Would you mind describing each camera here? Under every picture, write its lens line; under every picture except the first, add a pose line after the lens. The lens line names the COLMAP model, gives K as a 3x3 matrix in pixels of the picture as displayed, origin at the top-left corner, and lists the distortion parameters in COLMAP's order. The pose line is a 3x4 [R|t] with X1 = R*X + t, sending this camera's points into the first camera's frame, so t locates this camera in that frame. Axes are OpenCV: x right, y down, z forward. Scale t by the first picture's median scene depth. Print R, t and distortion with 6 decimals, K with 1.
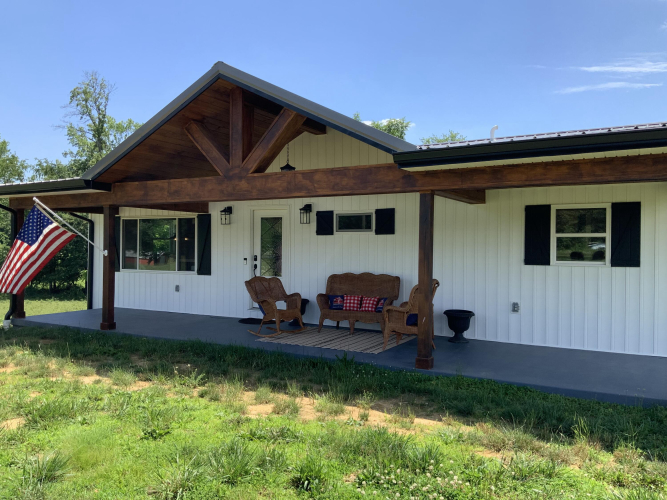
lens RADIAL K [[550.0, 0, 333.5], [0, 550.0, 250.0], [0, 0, 1]] dist [0.084743, -0.179415]
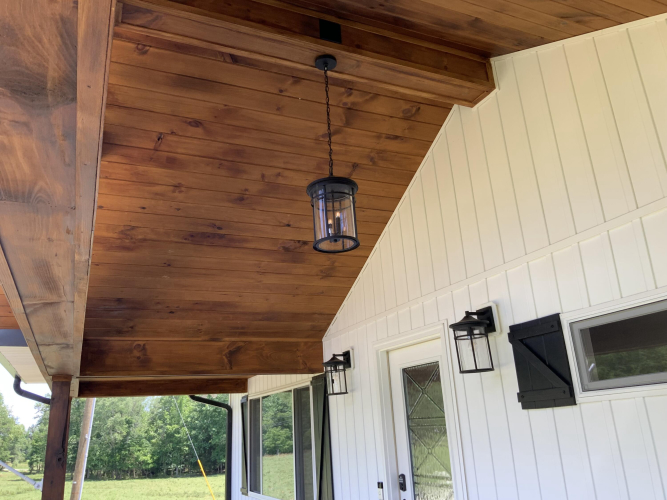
lens RADIAL K [[550.0, 0, 333.5], [0, 550.0, 250.0], [0, 0, 1]] dist [0.084743, -0.179415]
pose [[0.805002, -0.226239, -0.548441, 0.067450], [0.051904, 0.947747, -0.314774, -0.019720], [0.590998, 0.224927, 0.774680, 0.697234]]
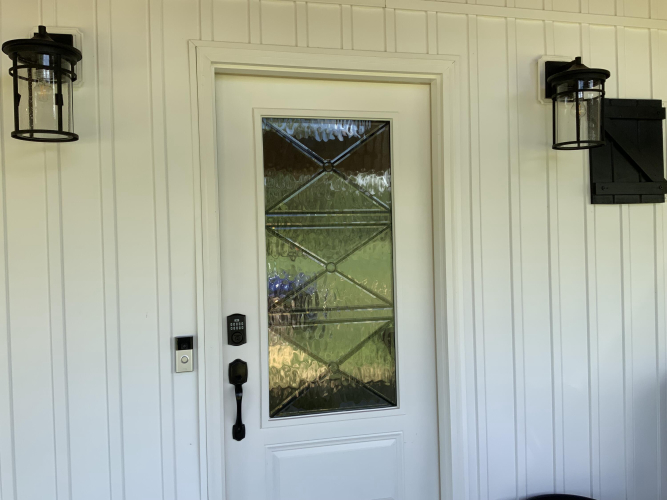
lens RADIAL K [[550.0, 0, 333.5], [0, 550.0, 250.0], [0, 0, 1]] dist [0.084743, -0.179415]
pose [[0.718085, -0.034057, 0.695122, -0.268365], [0.037741, 0.999238, 0.009969, -0.014169], [-0.694932, 0.019076, 0.718823, 0.905427]]
